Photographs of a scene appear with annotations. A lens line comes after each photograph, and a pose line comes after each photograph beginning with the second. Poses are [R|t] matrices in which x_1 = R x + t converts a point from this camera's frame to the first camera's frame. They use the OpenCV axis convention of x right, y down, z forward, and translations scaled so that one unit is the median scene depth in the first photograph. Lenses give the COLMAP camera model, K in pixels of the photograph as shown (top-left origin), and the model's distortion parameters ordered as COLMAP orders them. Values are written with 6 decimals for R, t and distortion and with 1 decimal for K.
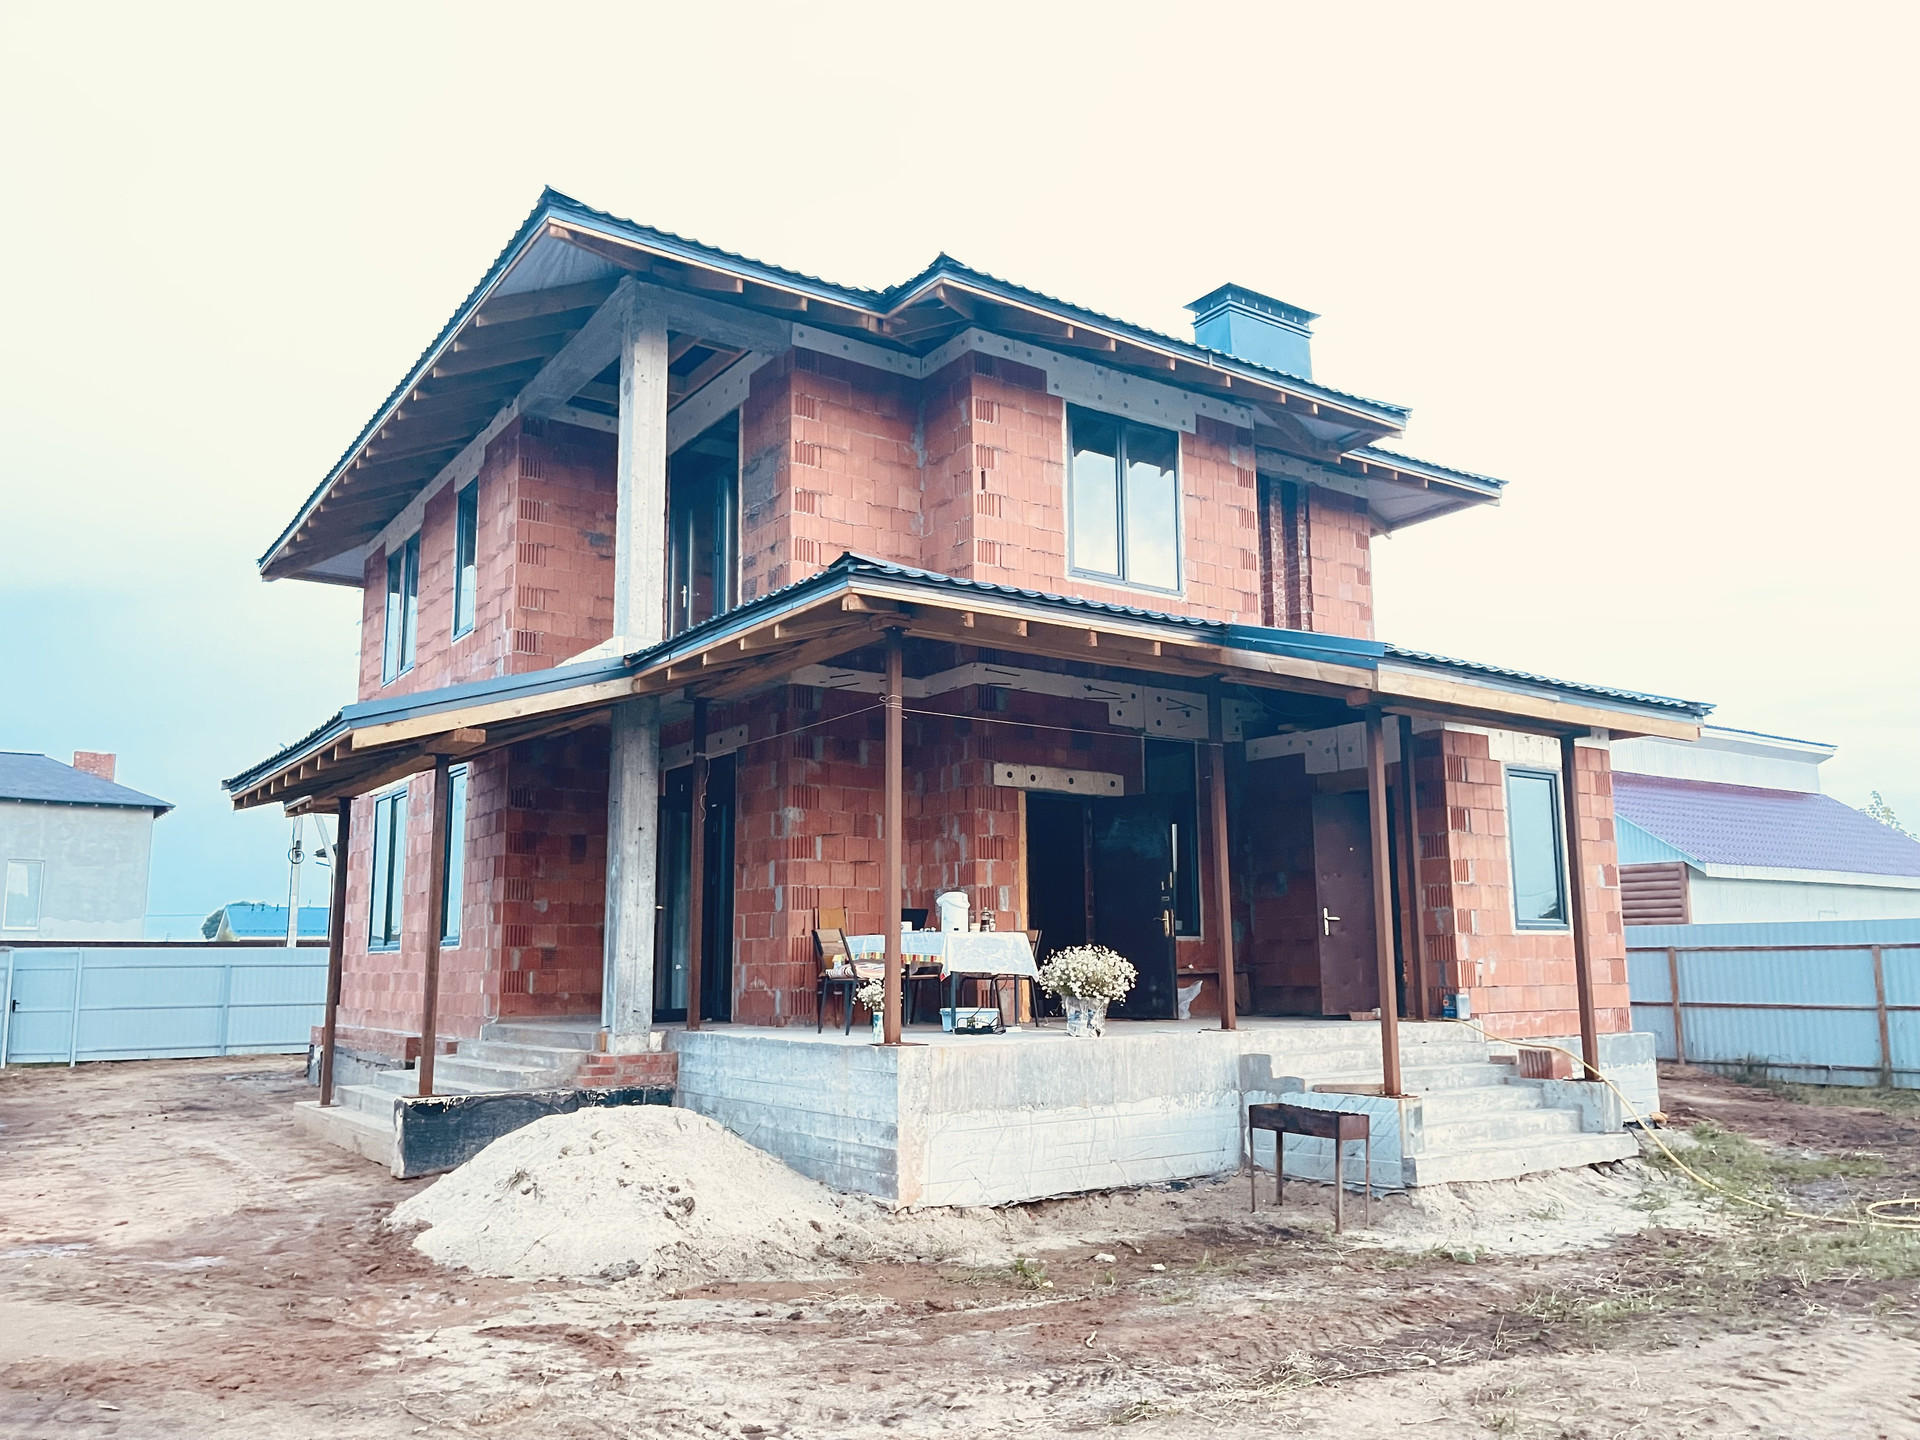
lens RADIAL K [[1473.2, 0, 975.1], [0, 1473.2, 717.0], [0, 0, 1]] dist [0.071496, -0.056100]
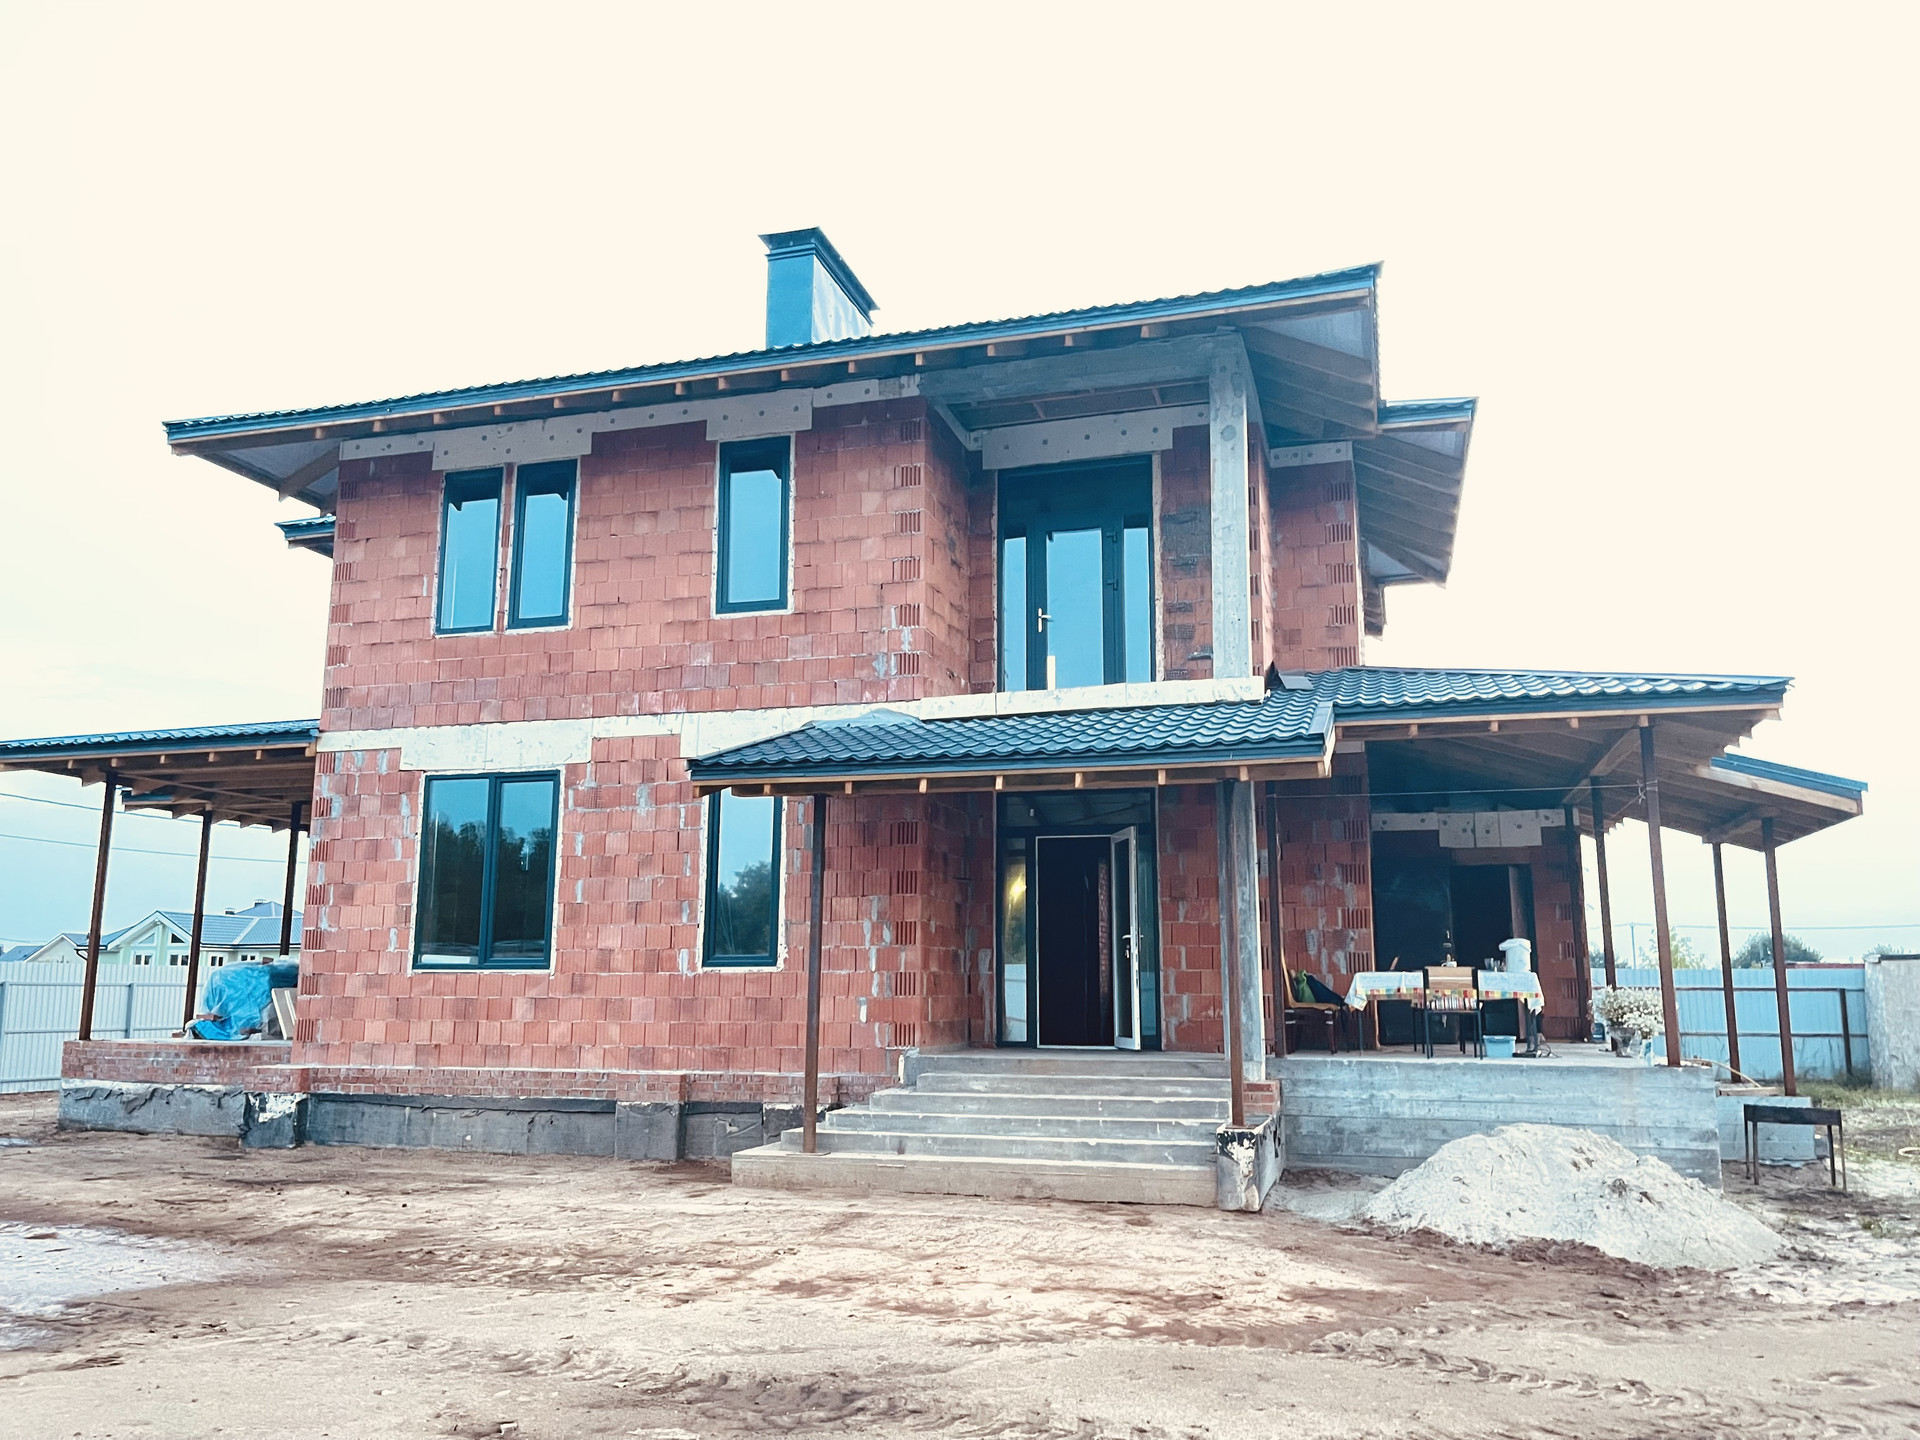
lens RADIAL K [[1473.2, 0, 990.8], [0, 1473.2, 740.5], [0, 0, 1]] dist [0.071496, -0.056100]
pose [[0.768161, 0.121069, 0.628705, -0.999727], [-0.120989, 0.991716, -0.043148, 0.055299], [-0.628721, -0.042921, 0.776446, 0.299999]]
